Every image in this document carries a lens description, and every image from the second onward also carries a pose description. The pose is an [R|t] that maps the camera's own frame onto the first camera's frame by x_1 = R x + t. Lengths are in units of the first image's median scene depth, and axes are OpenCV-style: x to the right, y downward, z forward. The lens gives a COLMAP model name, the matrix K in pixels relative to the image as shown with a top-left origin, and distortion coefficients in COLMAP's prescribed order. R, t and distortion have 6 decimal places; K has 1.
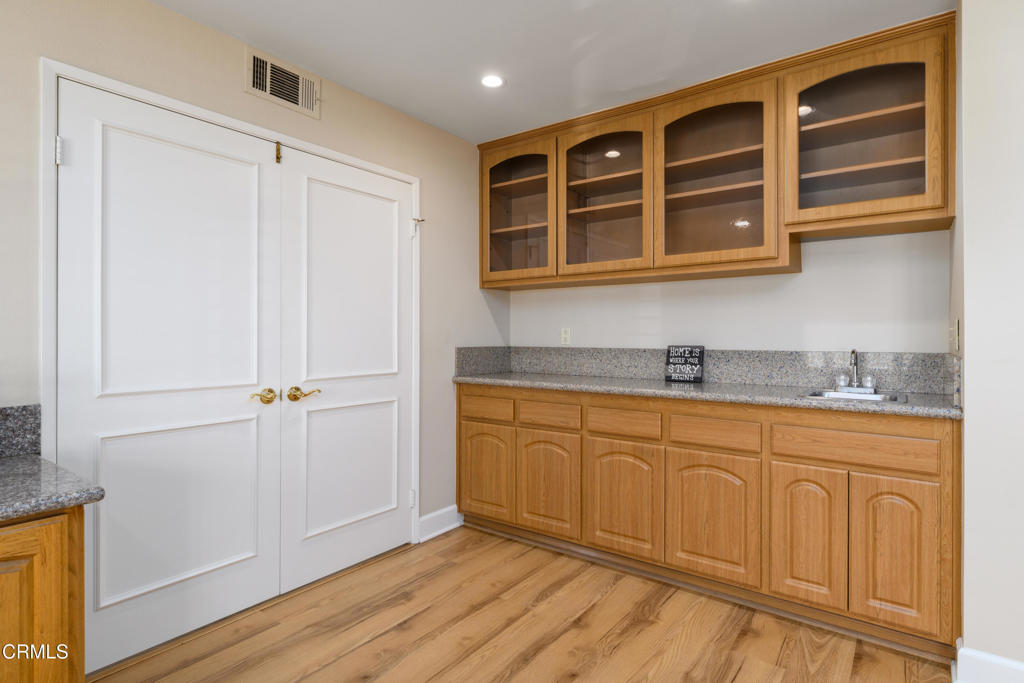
lens RADIAL K [[514.8, 0, 512.0], [0, 514.8, 334.8], [0, 0, 1]] dist [-0.003516, -0.000241]
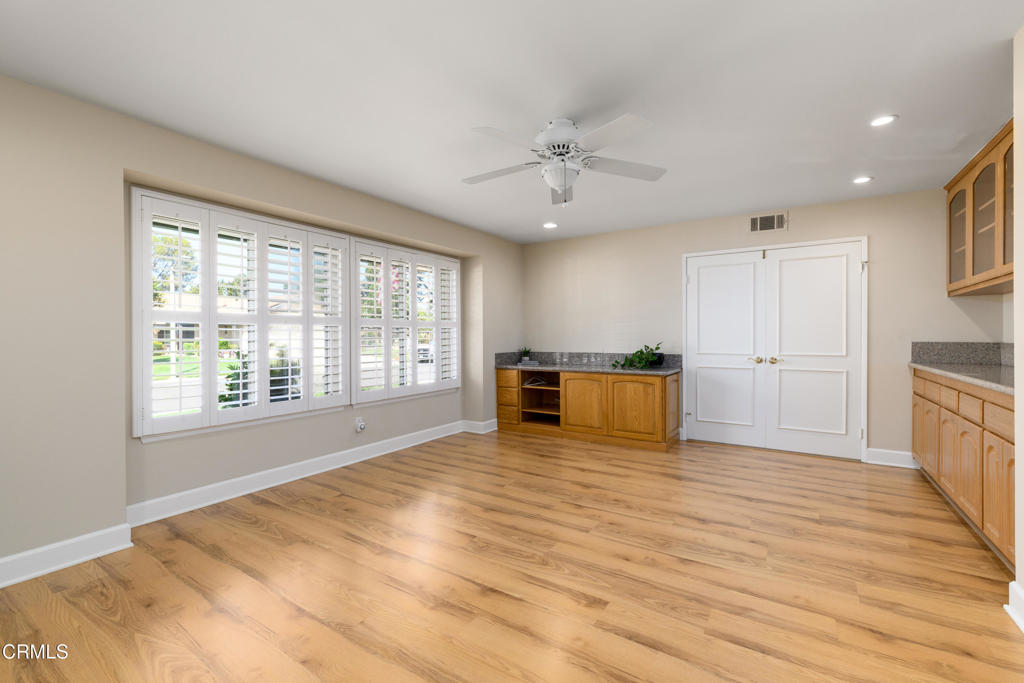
lens RADIAL K [[432.4, 0, 511.0], [0, 432.4, 334.9], [0, 0, 1]] dist [0.004919, -0.000472]
pose [[0.043632, 0.001152, -0.999047, 1.412623], [0.006989, 0.999975, 0.001458, -0.006450], [0.999023, -0.007046, 0.043623, -0.209182]]
